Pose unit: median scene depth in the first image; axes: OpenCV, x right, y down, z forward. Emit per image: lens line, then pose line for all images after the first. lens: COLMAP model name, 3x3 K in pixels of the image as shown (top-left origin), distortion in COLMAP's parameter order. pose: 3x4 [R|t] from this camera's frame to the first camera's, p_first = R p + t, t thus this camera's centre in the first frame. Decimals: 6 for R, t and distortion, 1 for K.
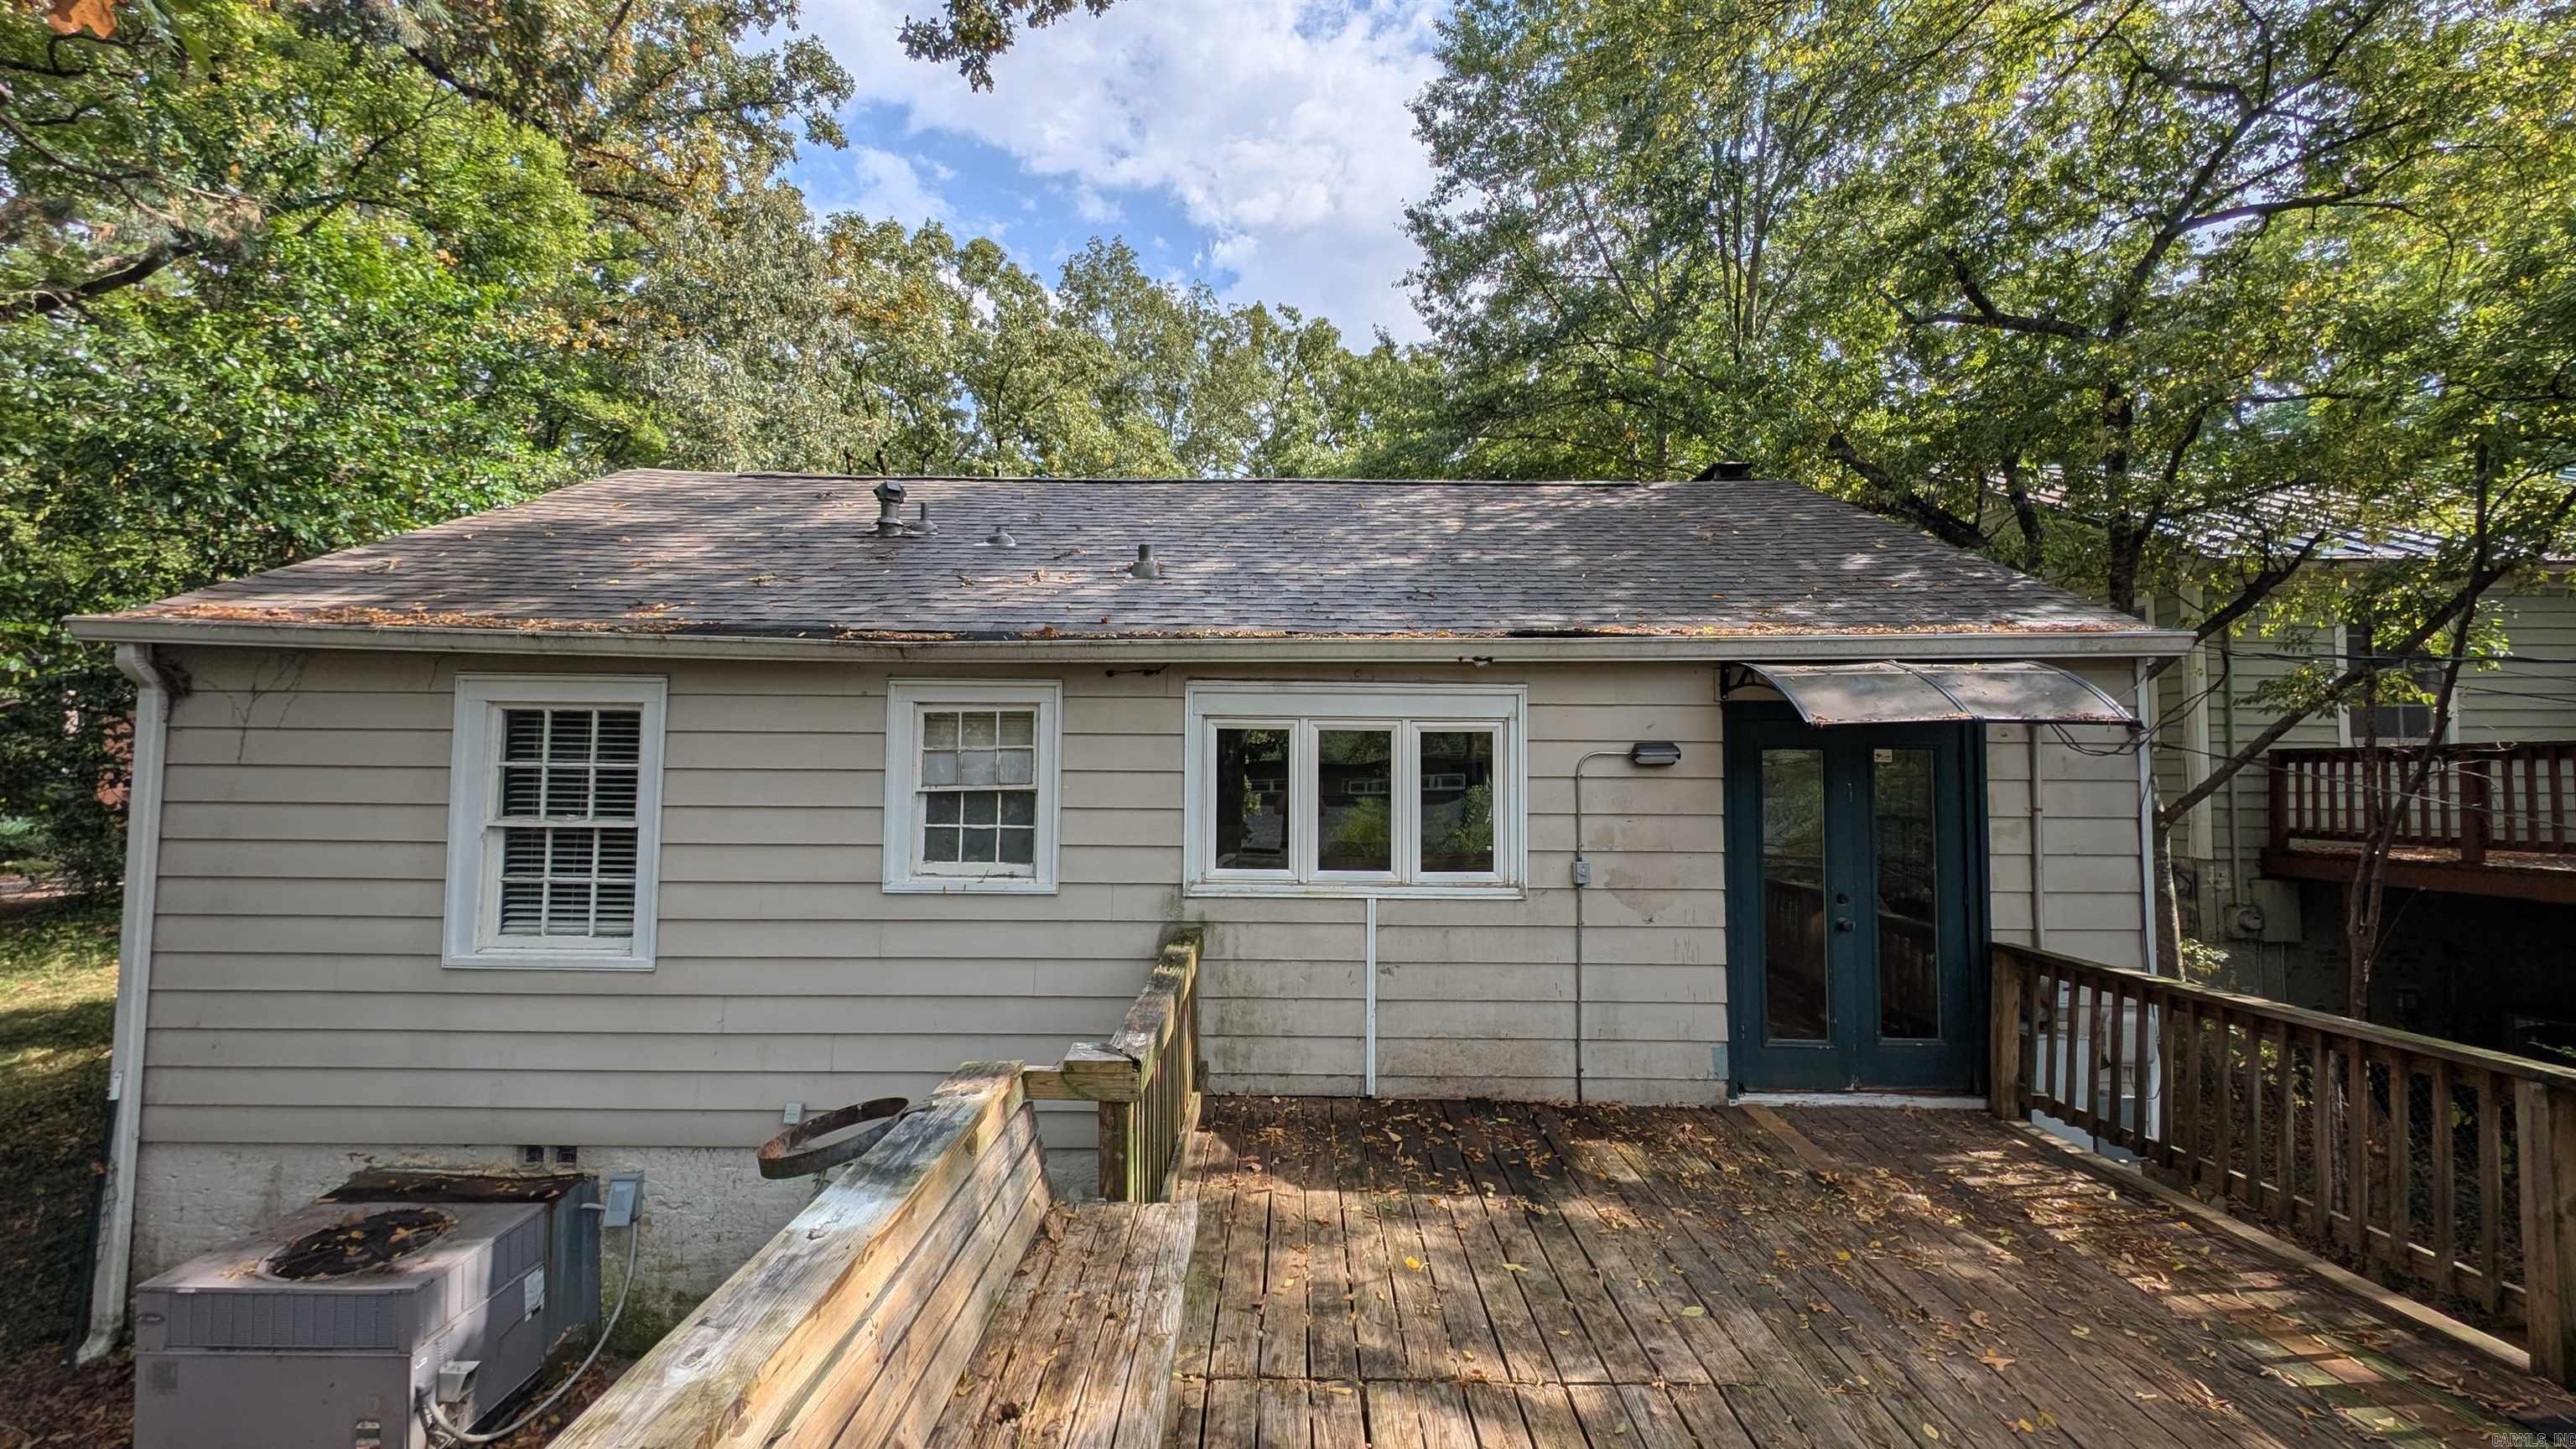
lens RADIAL K [[959.2, 0, 1288.0], [0, 959.2, 724.5], [0, 0, 1]] dist [0.021600, -0.012540]
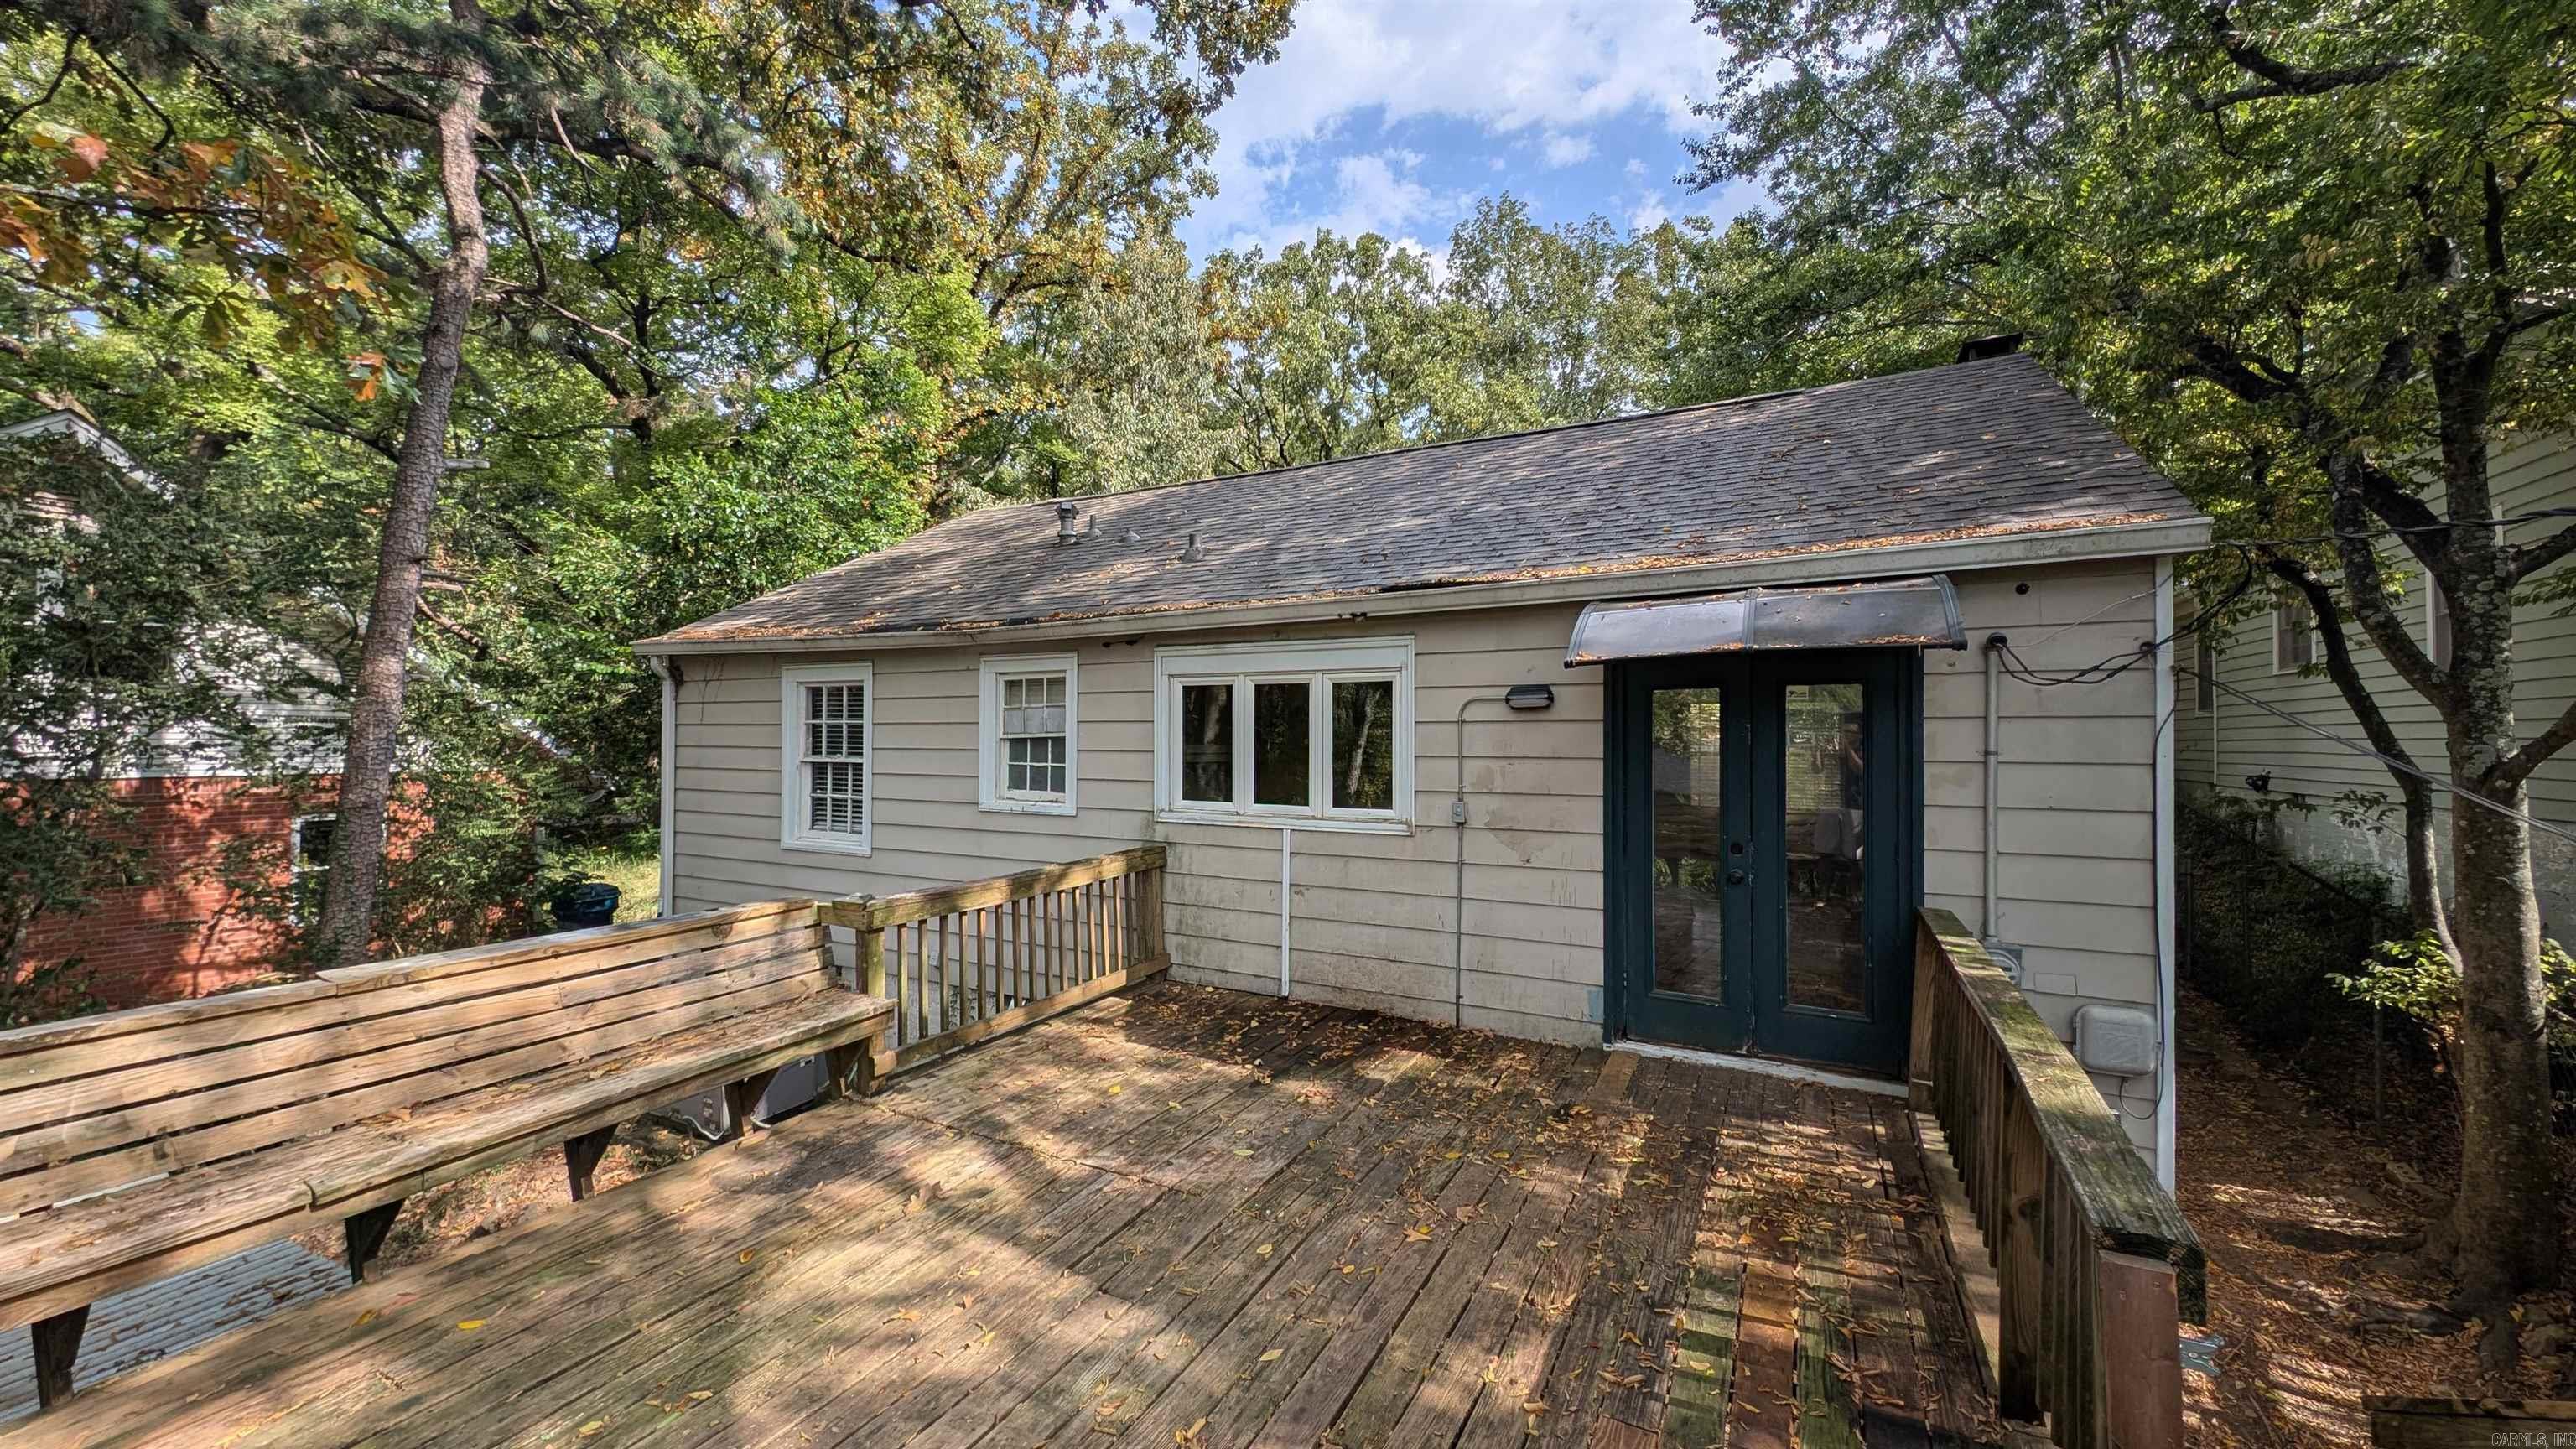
lens RADIAL K [[959.2, 0, 1288.0], [0, 959.2, 724.5], [0, 0, 1]] dist [0.021600, -0.012540]
pose [[0.880177, -0.011371, -0.474510, 0.635343], [0.029700, 0.999073, 0.031151, 0.020011], [0.473716, -0.041511, 0.879699, -0.009909]]
